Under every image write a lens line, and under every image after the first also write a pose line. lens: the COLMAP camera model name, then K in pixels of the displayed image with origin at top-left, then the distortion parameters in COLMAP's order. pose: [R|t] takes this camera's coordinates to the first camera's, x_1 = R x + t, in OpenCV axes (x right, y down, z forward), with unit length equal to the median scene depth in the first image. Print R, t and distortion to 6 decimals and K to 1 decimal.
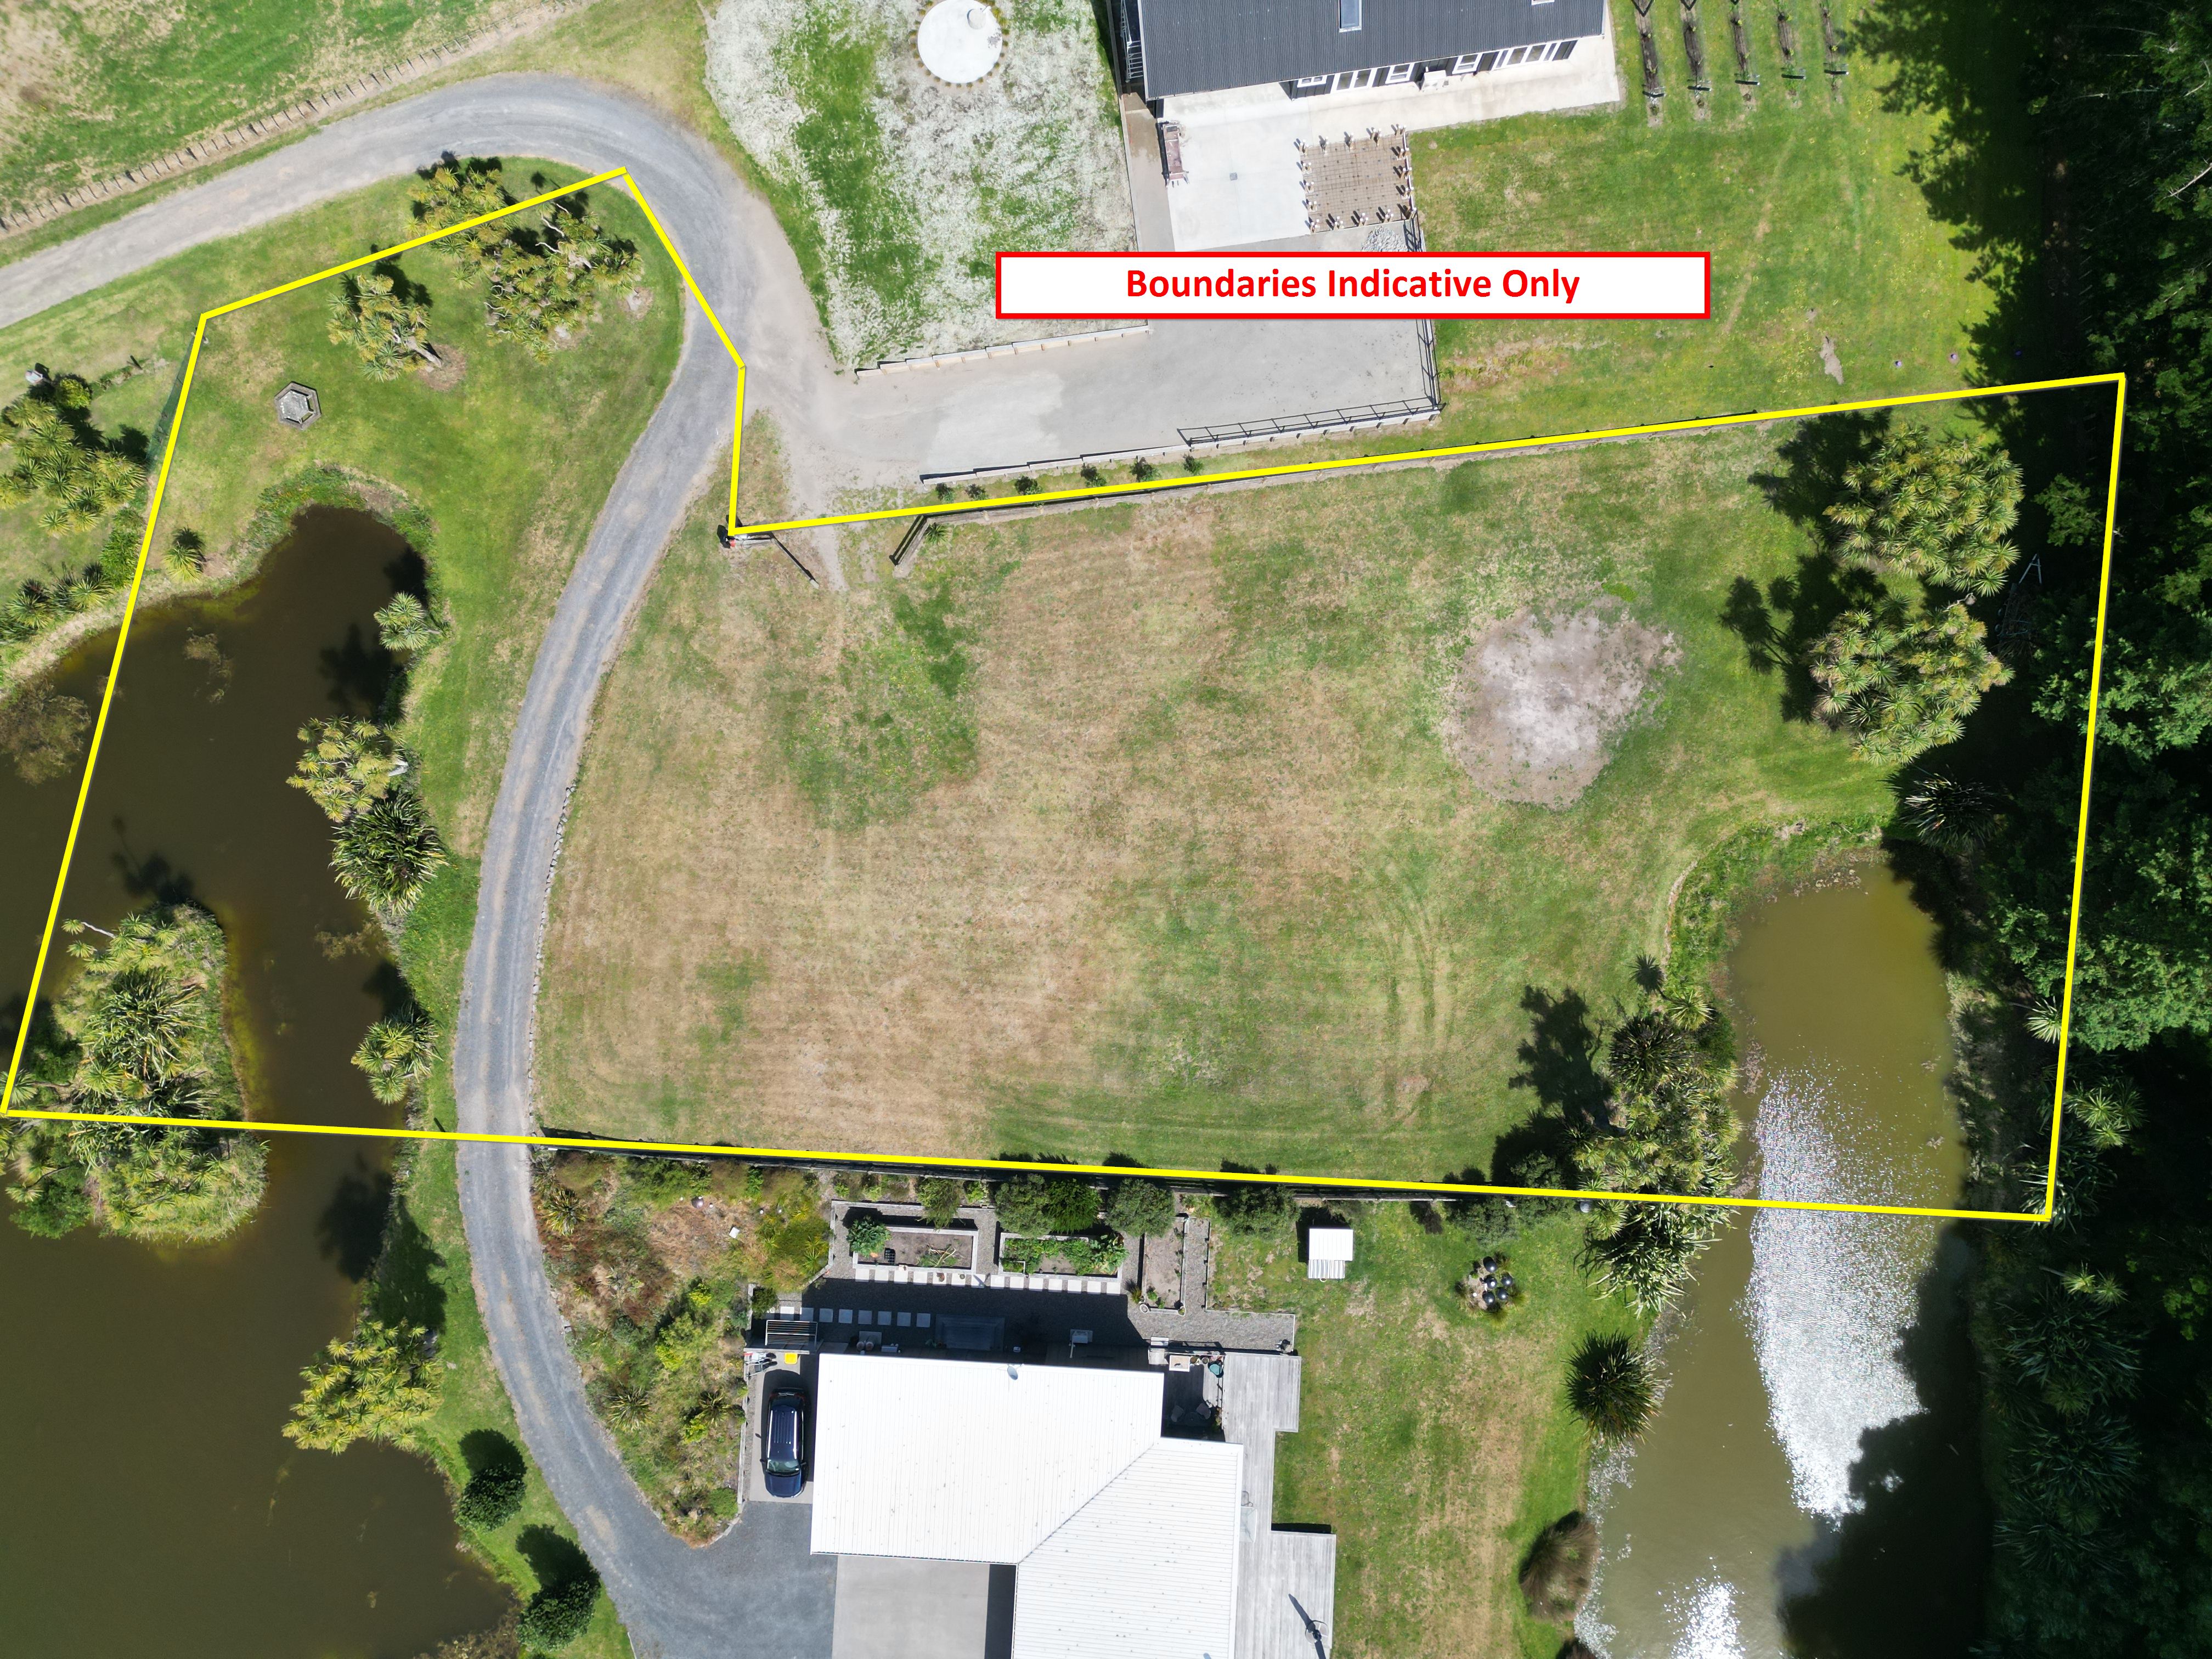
lens RADIAL K [[1561.8, 0, 1106.3], [0, 1561.8, 825.1], [0, 0, 1]] dist [0.070744, -0.057458]
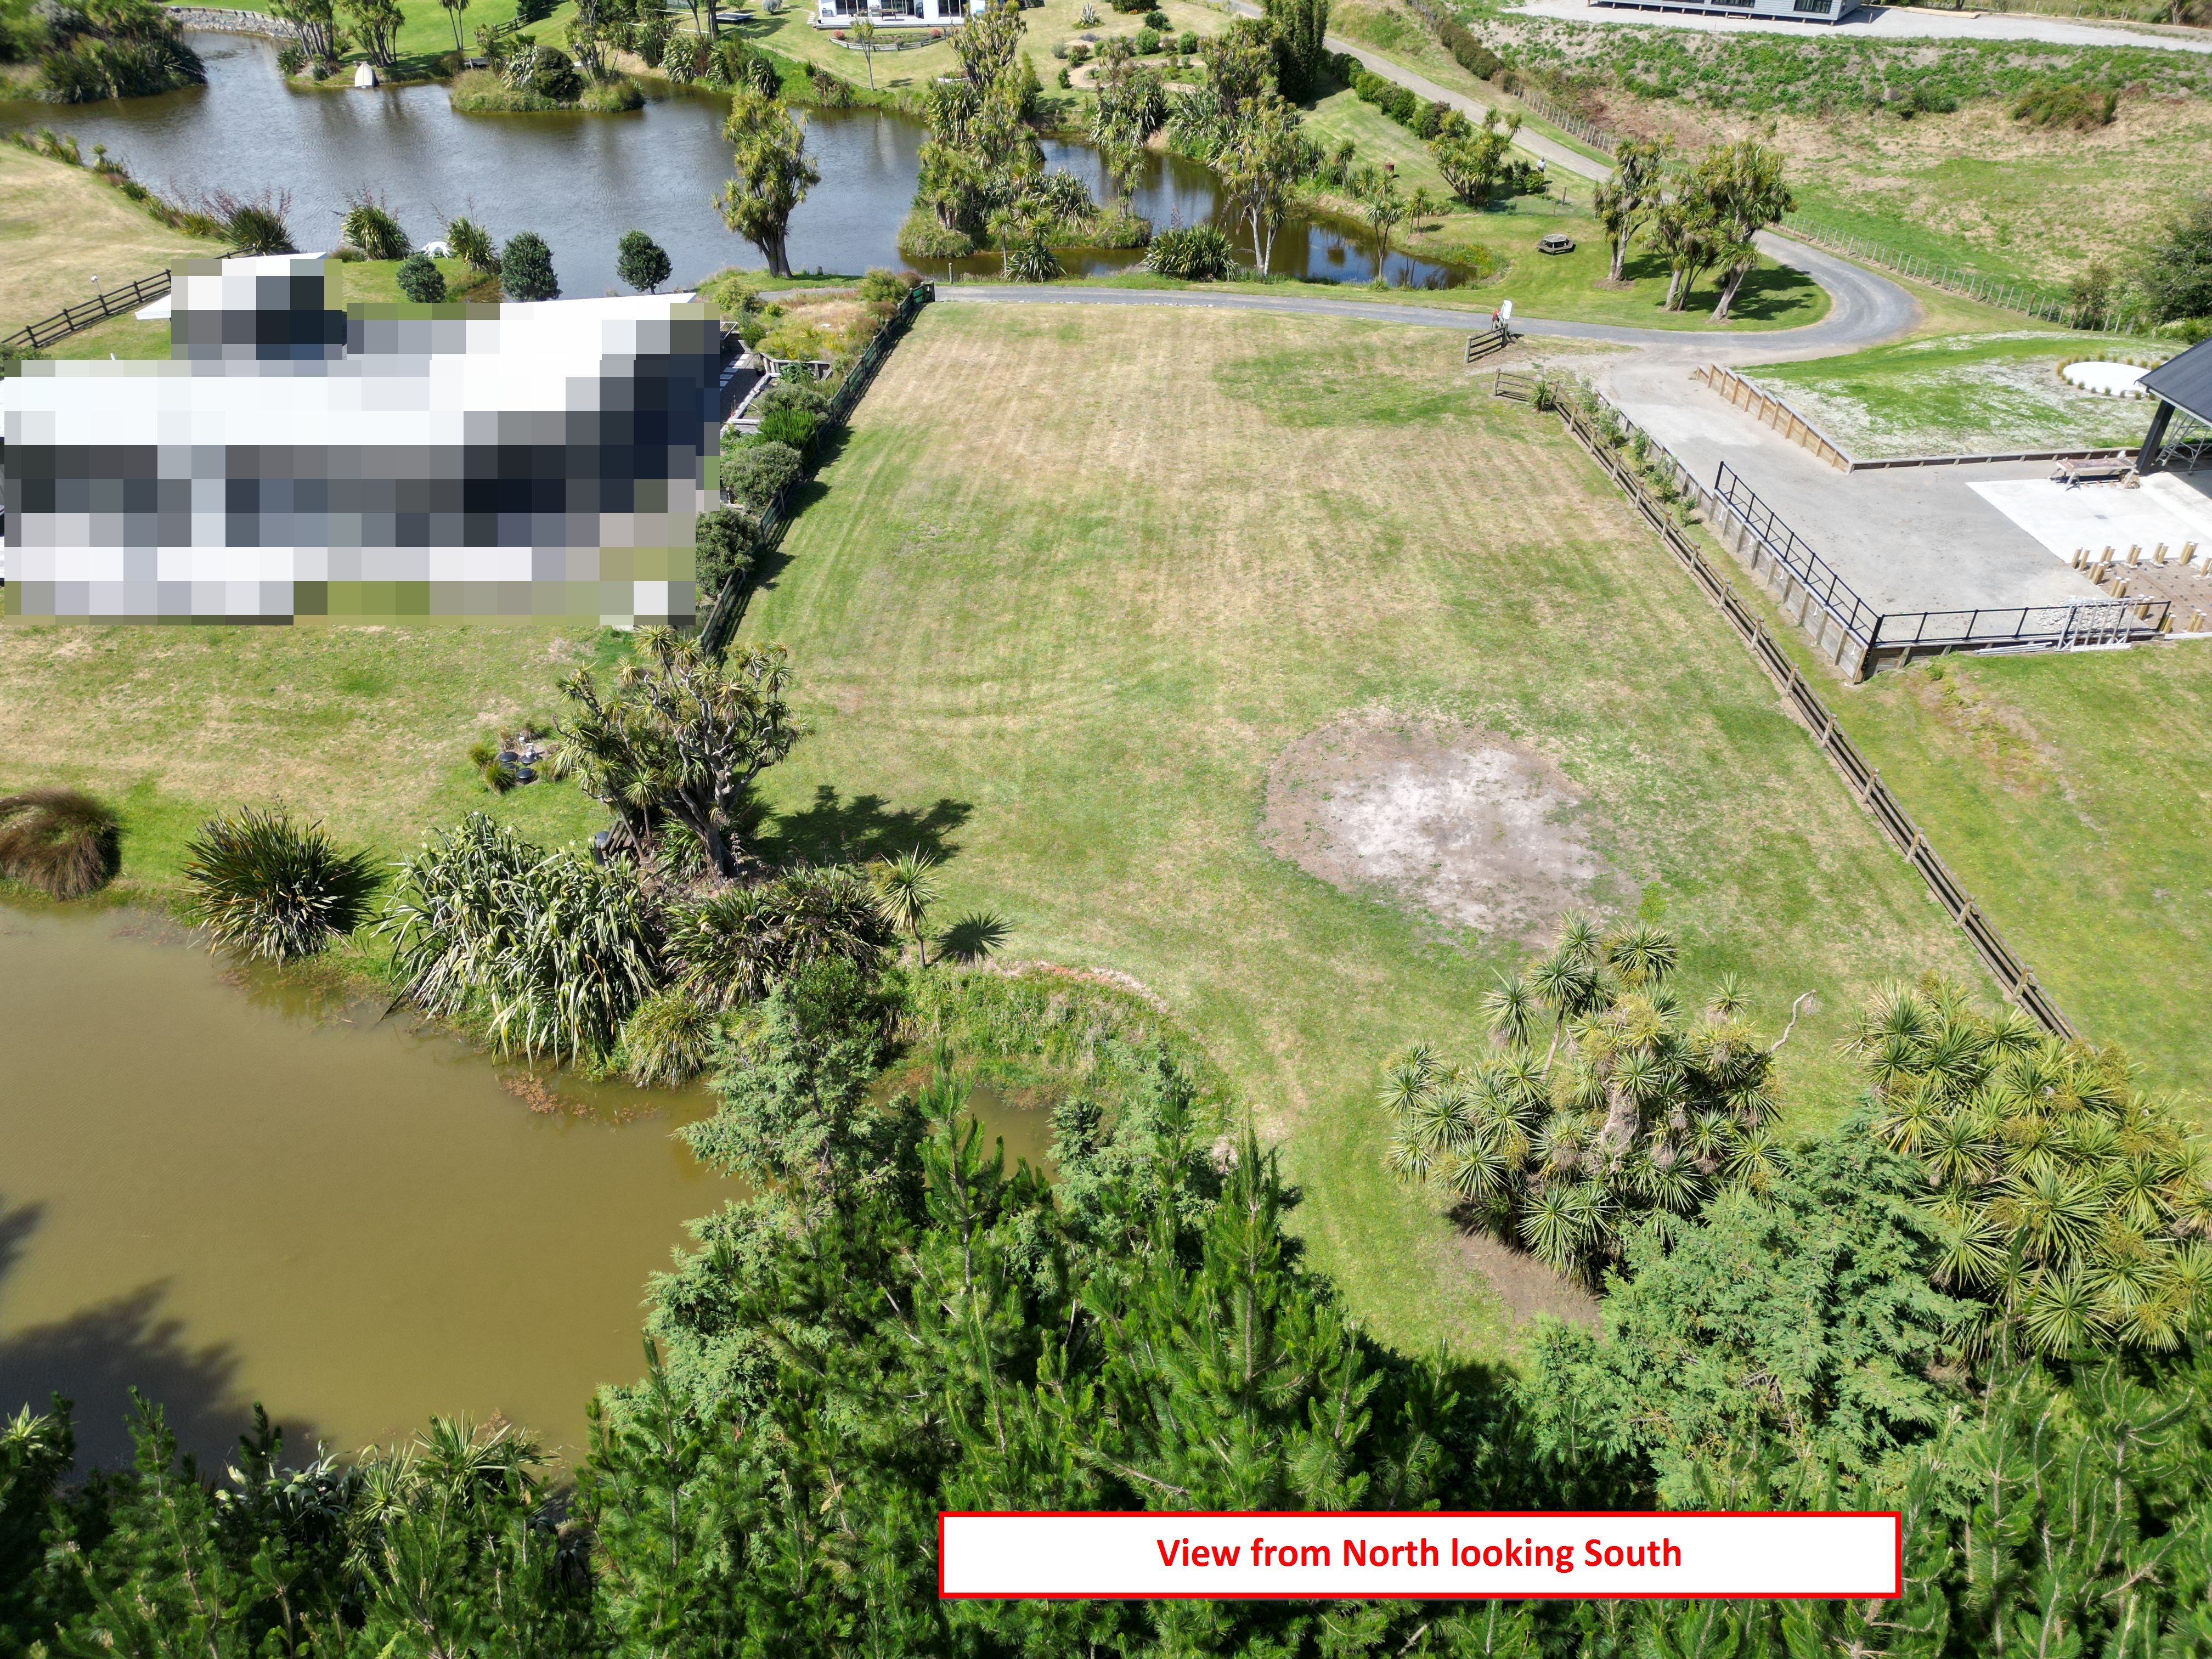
lens RADIAL K [[1539.3, 0, 1109.5], [0, 1539.3, 825.1], [0, 0, 1]] dist [0.085520, -0.089581]
pose [[-0.044249, 0.604157, -0.795636, 0.765619], [-0.998333, 0.002791, 0.057641, 0.012716], [0.037045, 0.796860, 0.603027, 0.642577]]
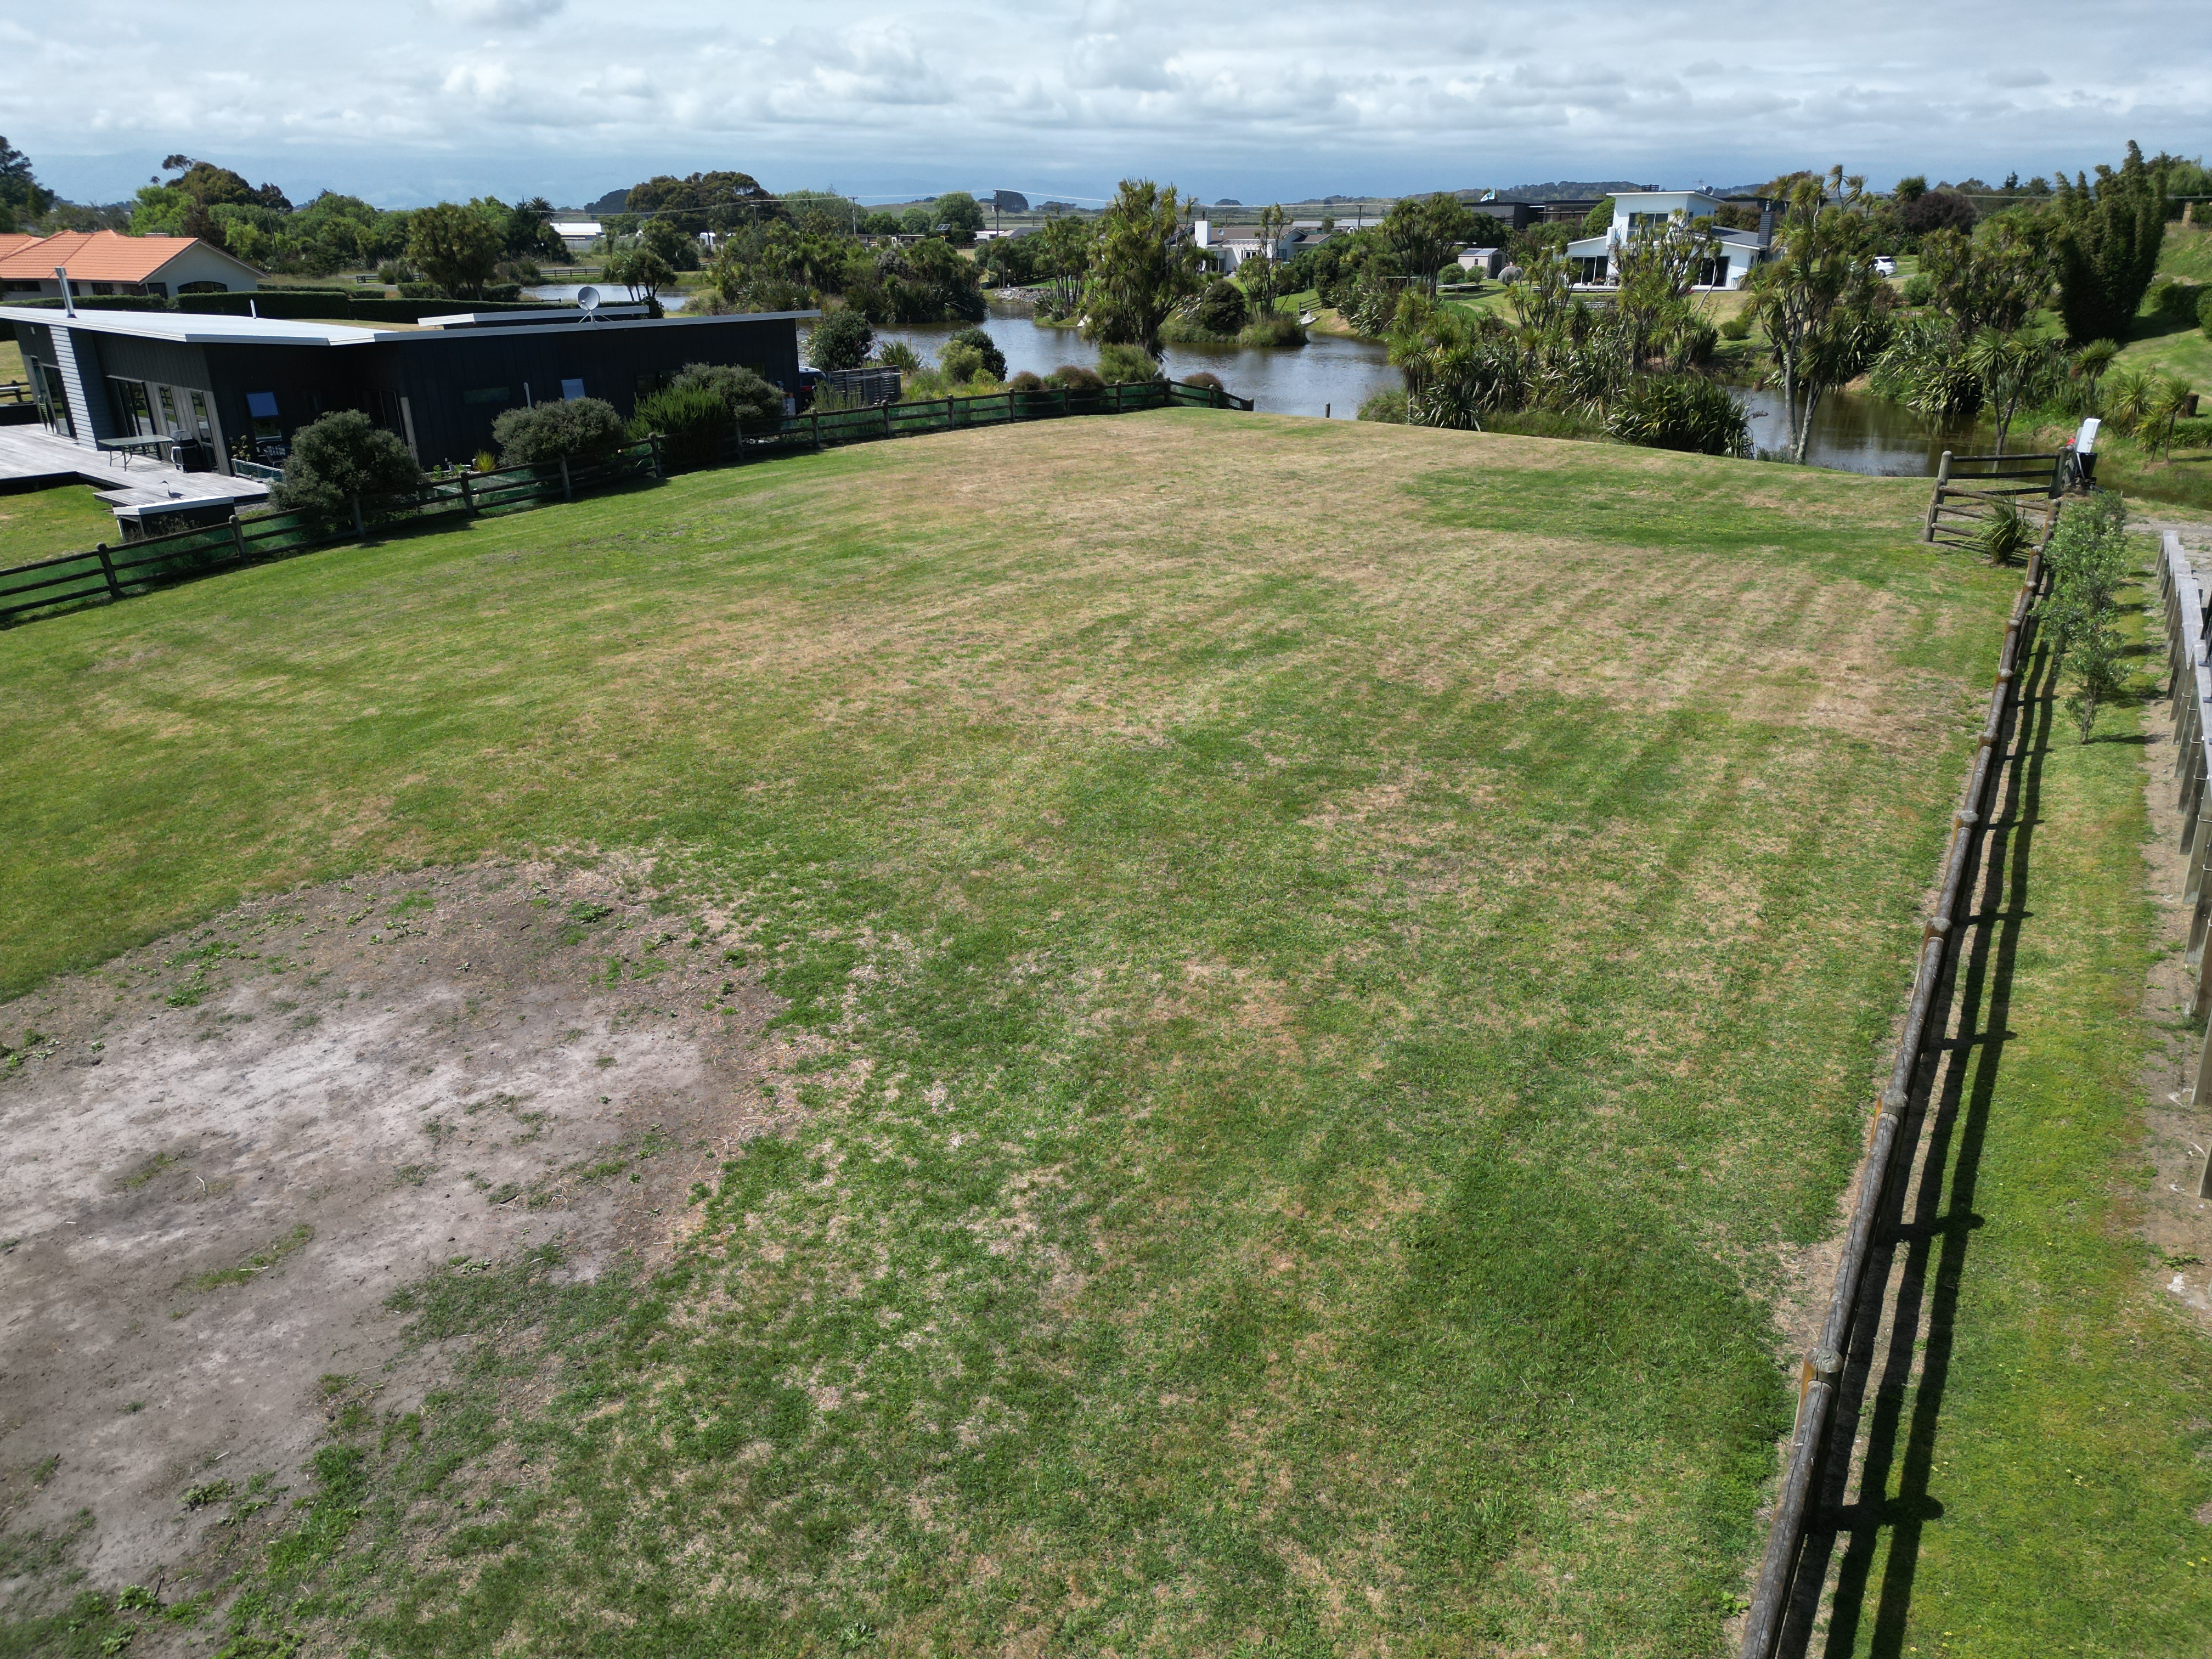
lens RADIAL K [[1539.3, 0, 1109.5], [0, 1539.3, 825.1], [0, 0, 1]] dist [0.085520, -0.089581]
pose [[-0.616927, 0.308886, -0.723872, 0.337500], [-0.786030, -0.195693, 0.586397, -0.252814], [0.039473, 0.930749, 0.363521, 0.912396]]
